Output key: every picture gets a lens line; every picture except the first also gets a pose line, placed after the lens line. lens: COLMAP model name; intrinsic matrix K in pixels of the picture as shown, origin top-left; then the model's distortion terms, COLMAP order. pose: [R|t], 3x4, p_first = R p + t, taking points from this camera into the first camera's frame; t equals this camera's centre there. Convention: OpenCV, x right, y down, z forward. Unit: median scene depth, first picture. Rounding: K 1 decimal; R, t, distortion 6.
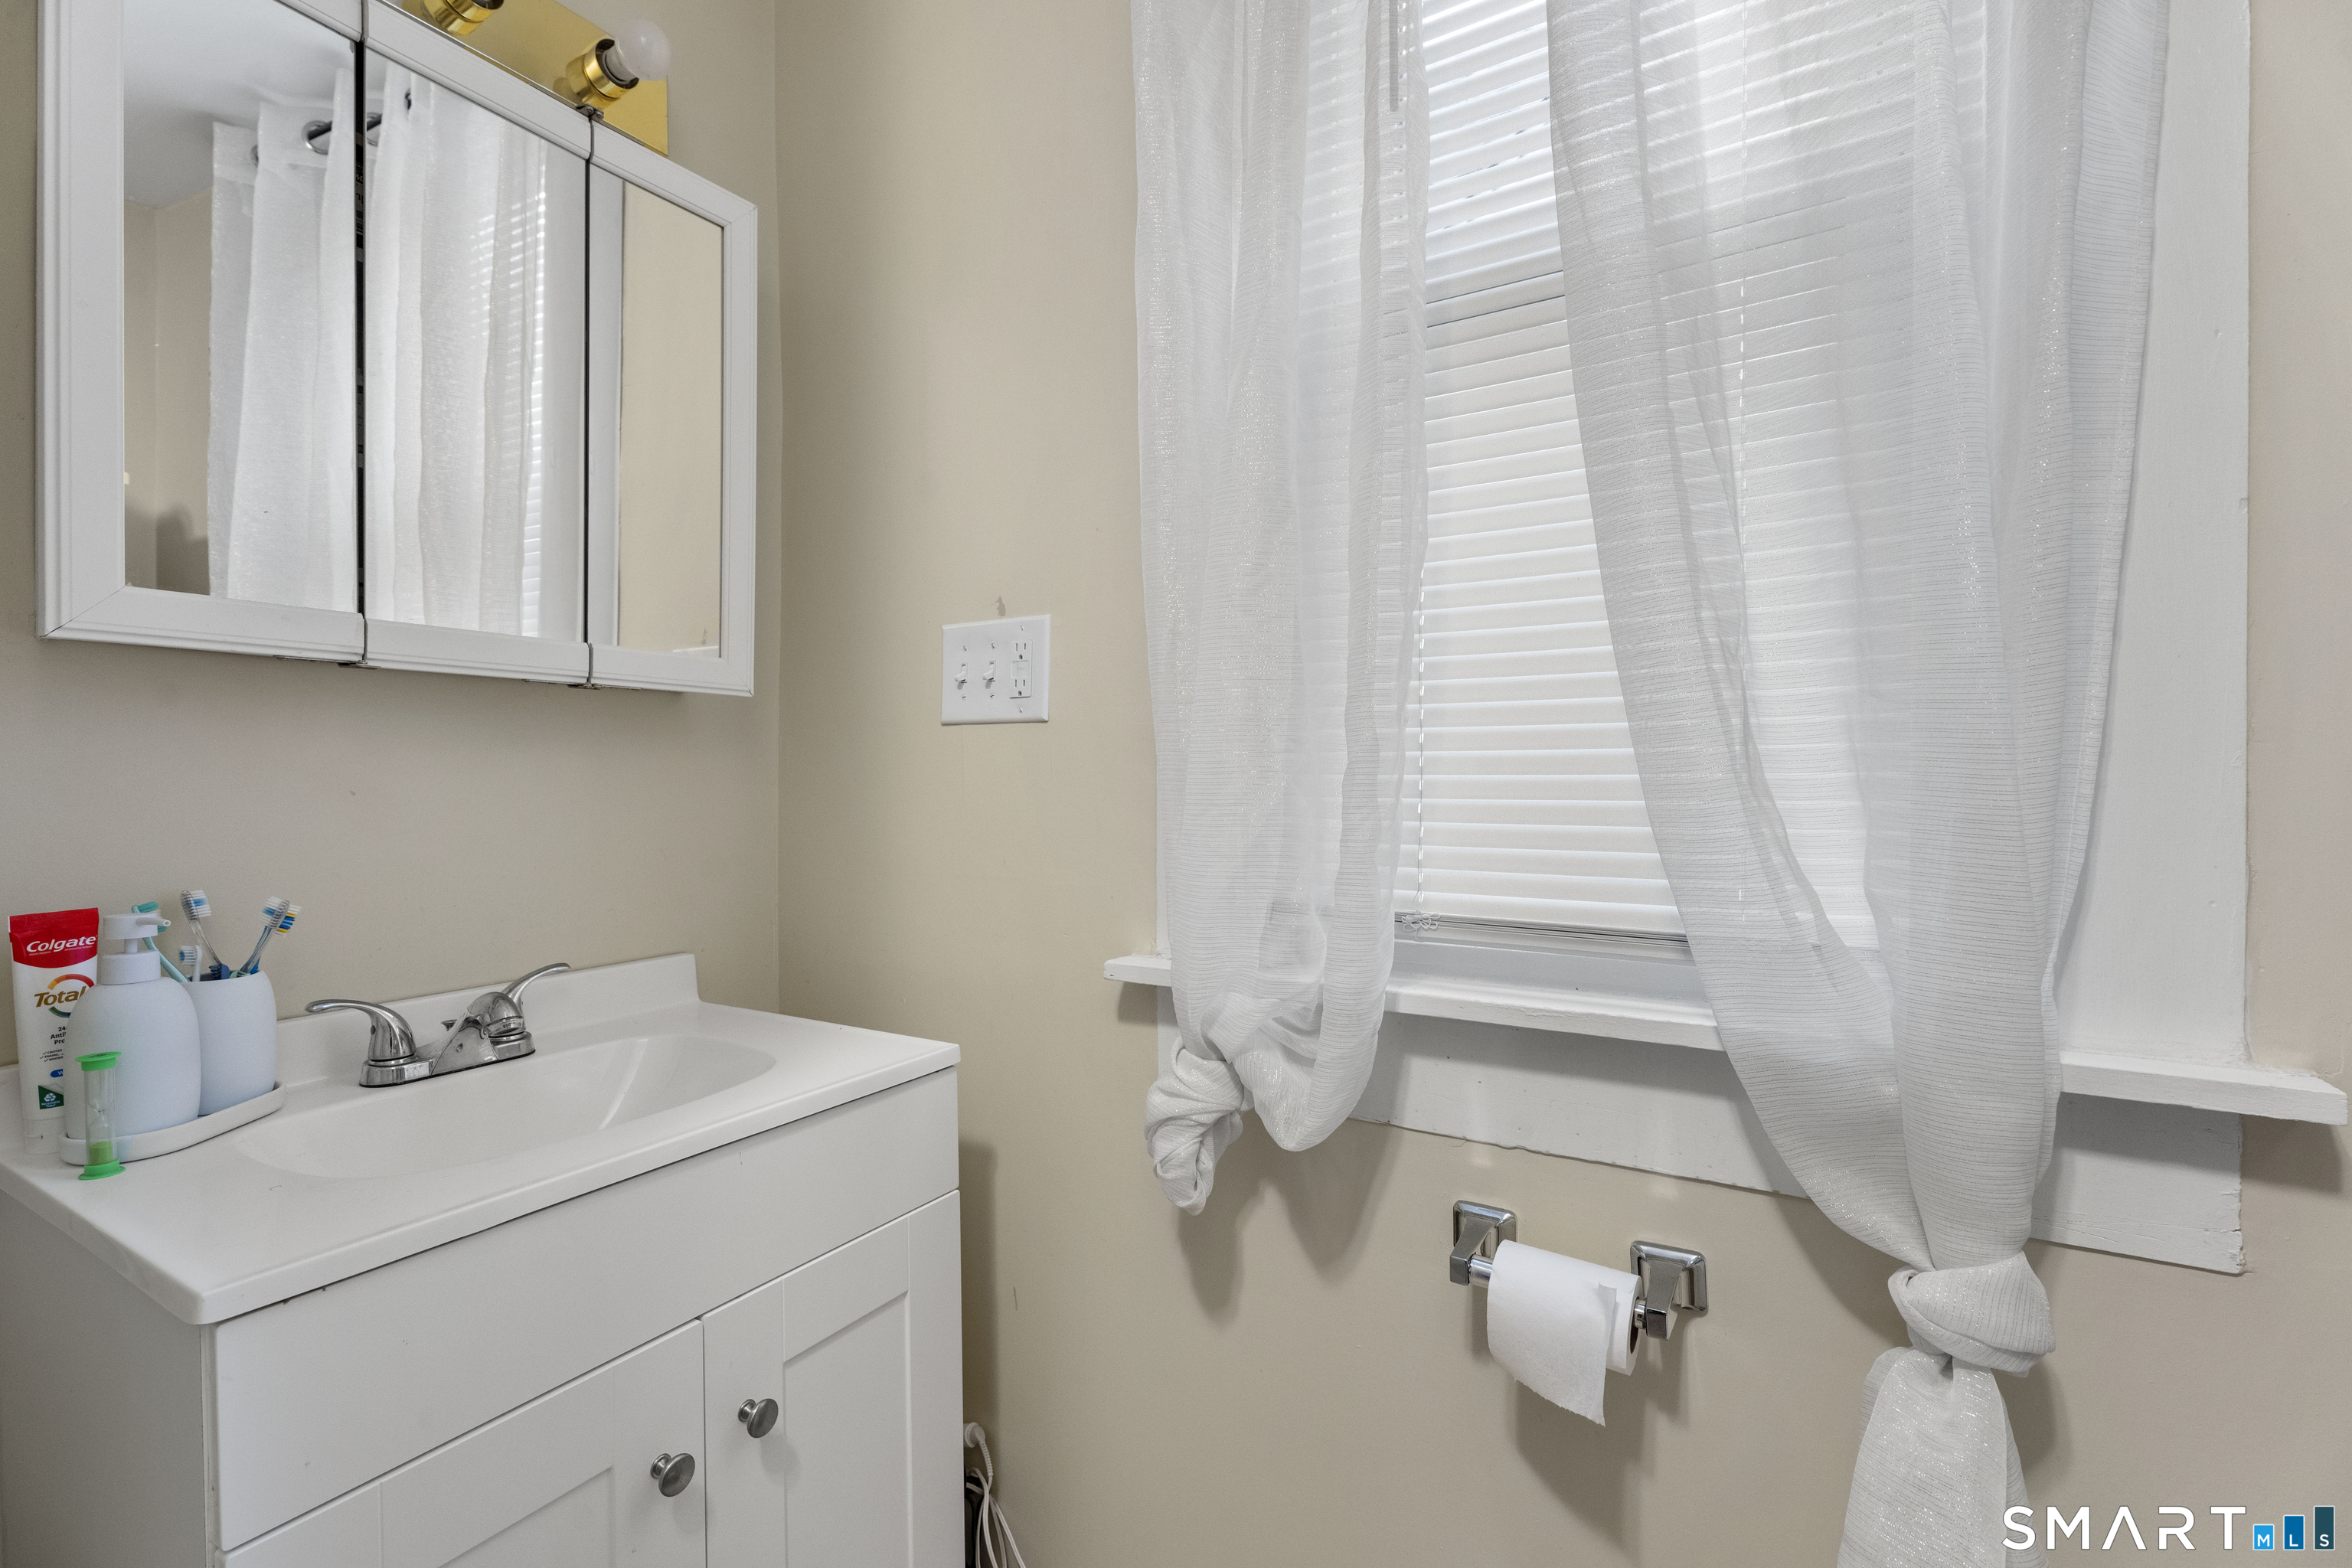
lens RADIAL K [[1050.3, 0, 1158.9], [0, 1050.3, 789.0], [0, 0, 1]] dist [0.003289, -0.000082]
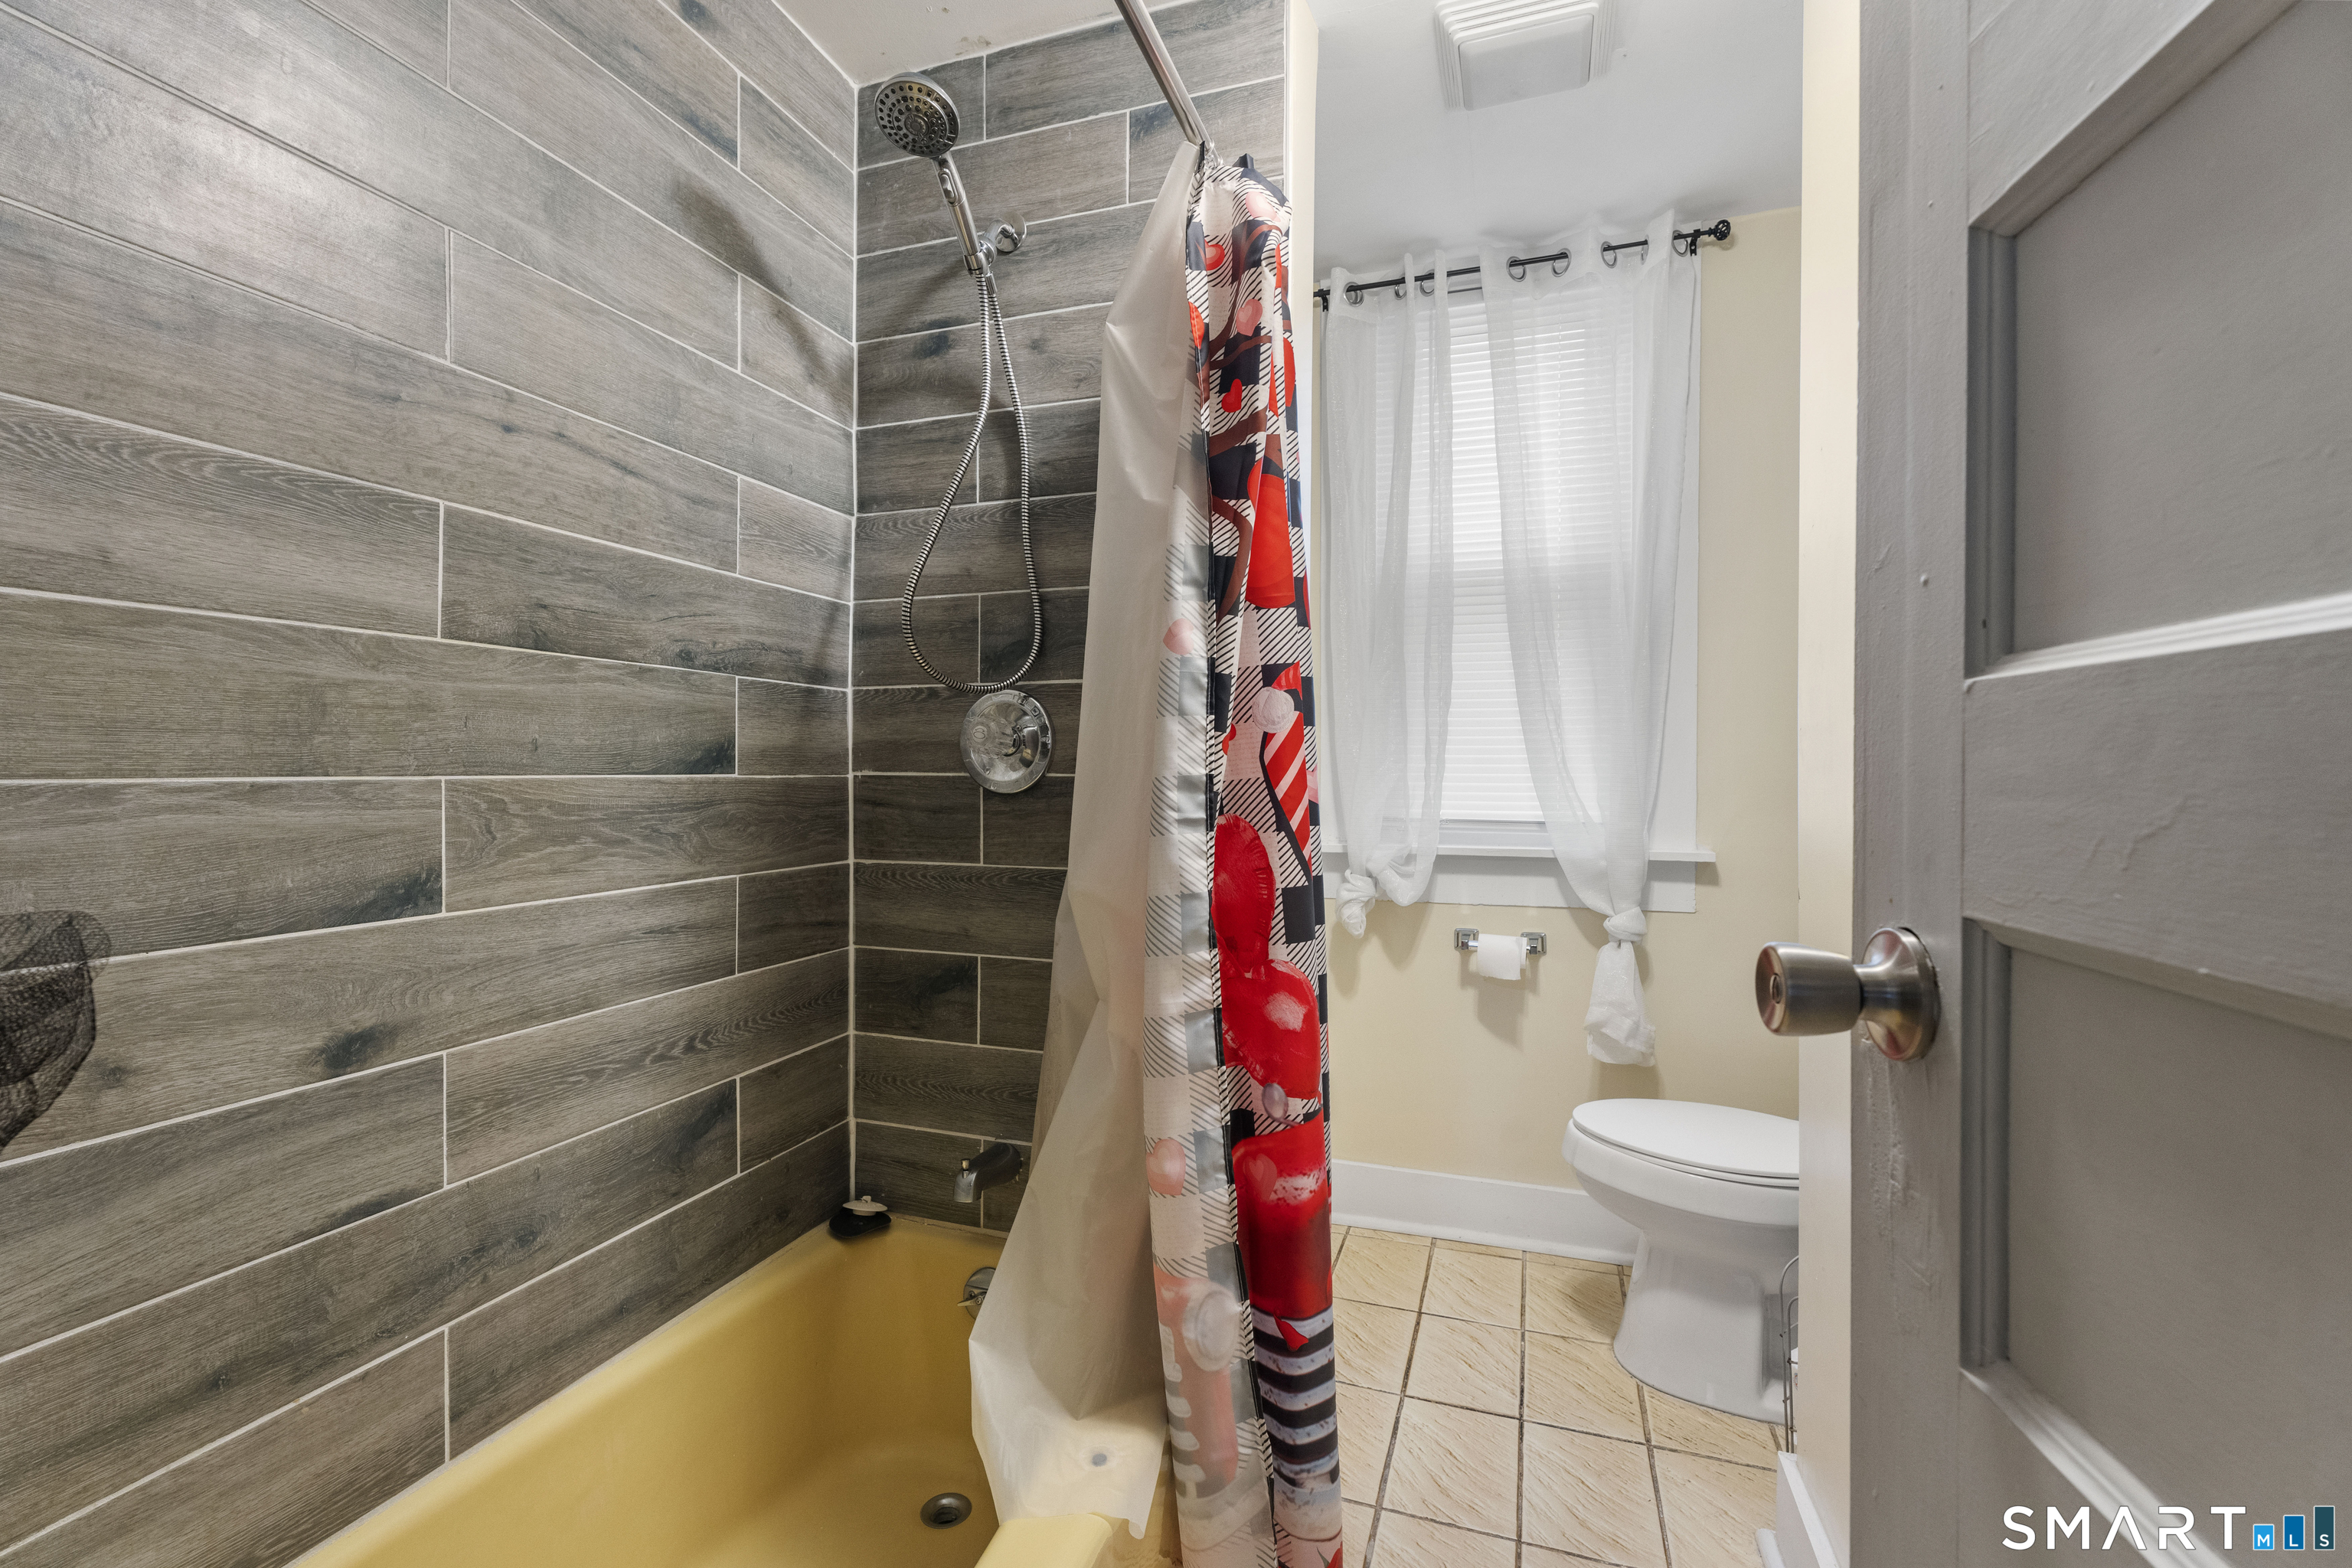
lens RADIAL K [[1050.3, 0, 1180.8], [0, 1050.3, 774.8], [0, 0, 1]] dist [0.003289, -0.000082]
pose [[0.973699, -0.004114, 0.227801, -1.130230], [0.001470, 0.999930, 0.011775, -0.020084], [-0.227833, -0.011130, 0.973637, -1.594791]]
